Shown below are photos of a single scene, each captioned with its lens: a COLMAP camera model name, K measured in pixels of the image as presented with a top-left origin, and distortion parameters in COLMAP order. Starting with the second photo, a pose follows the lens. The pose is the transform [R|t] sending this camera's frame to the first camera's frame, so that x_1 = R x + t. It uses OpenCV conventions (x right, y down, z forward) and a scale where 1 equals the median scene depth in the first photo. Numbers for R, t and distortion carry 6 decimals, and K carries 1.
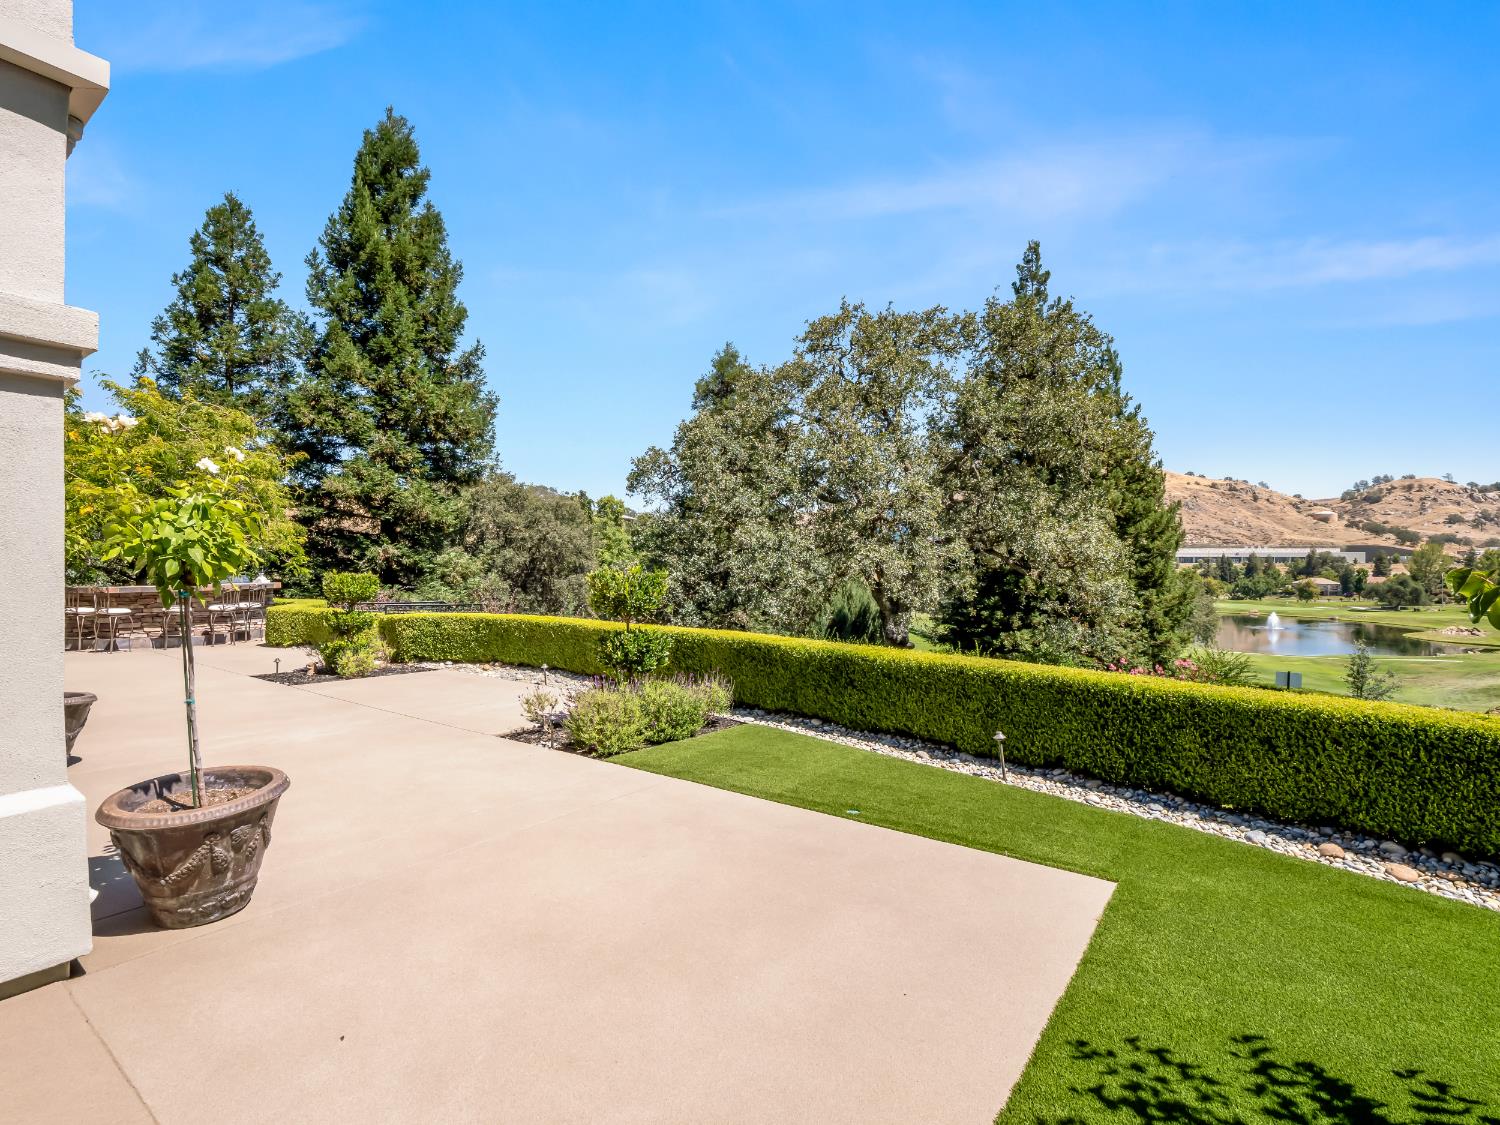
lens RADIAL K [[718.8, 0, 748.5], [0, 718.8, 568.5], [0, 0, 1]] dist [-0.012630, -0.000522]
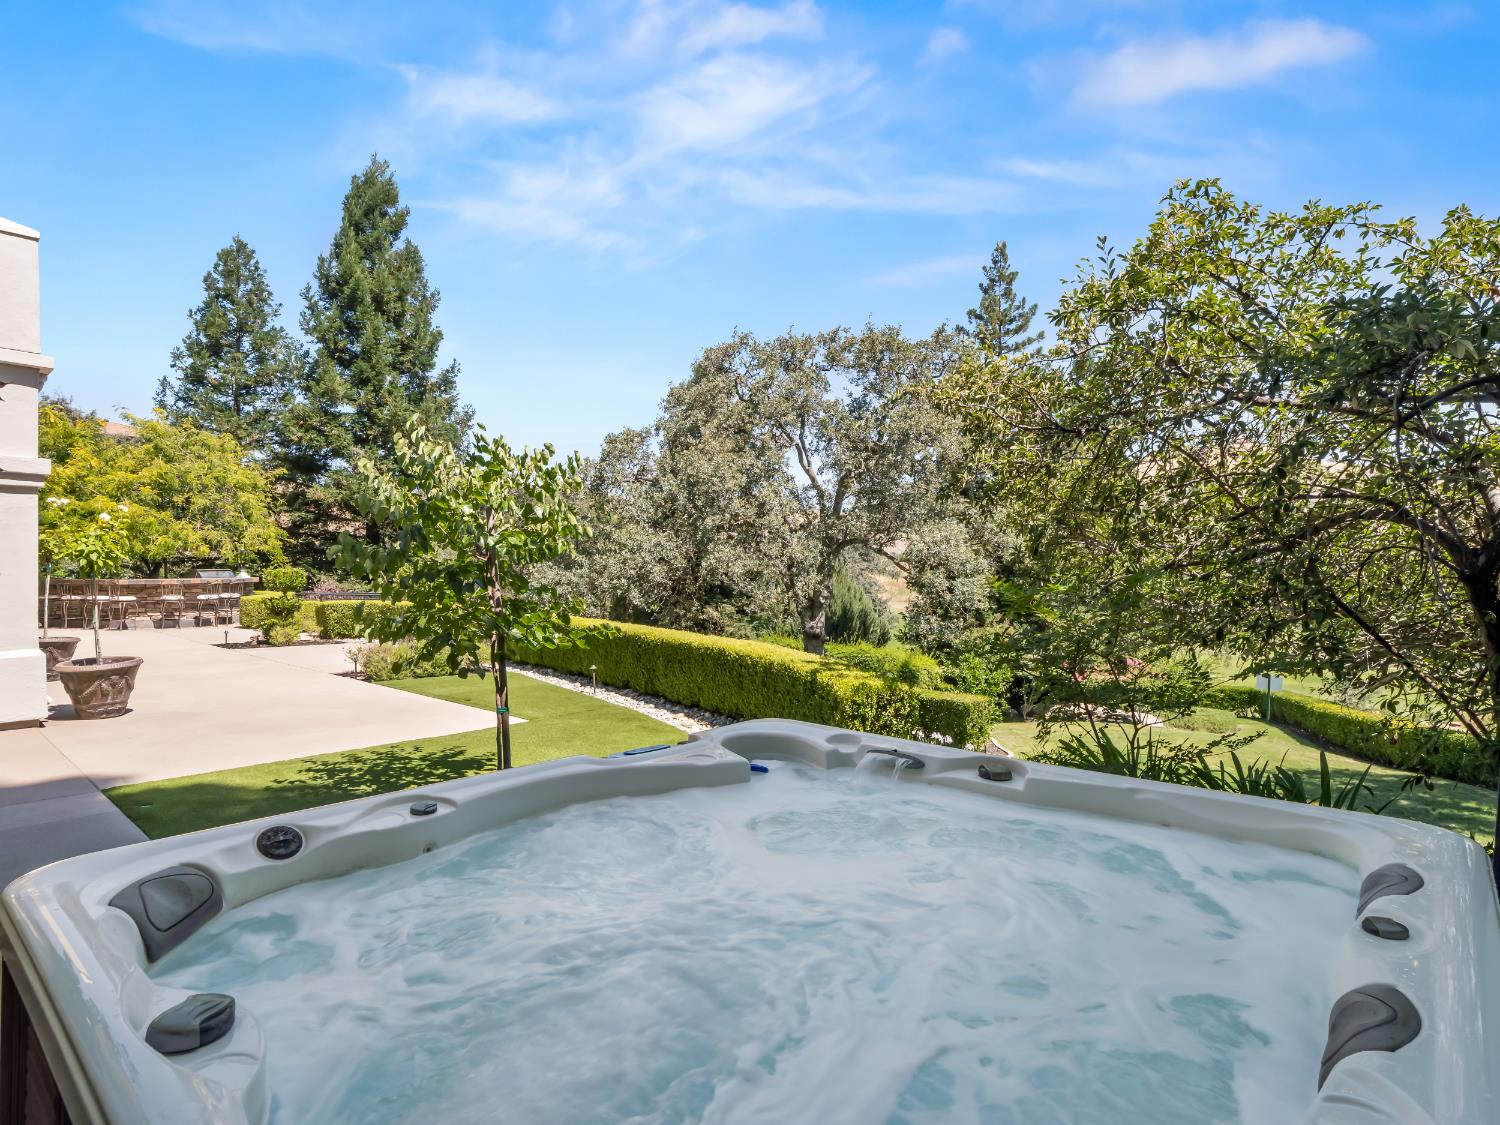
lens RADIAL K [[780.9, 0, 750.0], [0, 780.9, 562.5], [0, 0, 1]] dist [-0.001335, -0.000037]
pose [[0.996324, 0.000303, -0.085665, 0.200047], [-0.000931, 0.999973, -0.007292, 0.002086], [0.085660, 0.007345, 0.996297, -0.172297]]
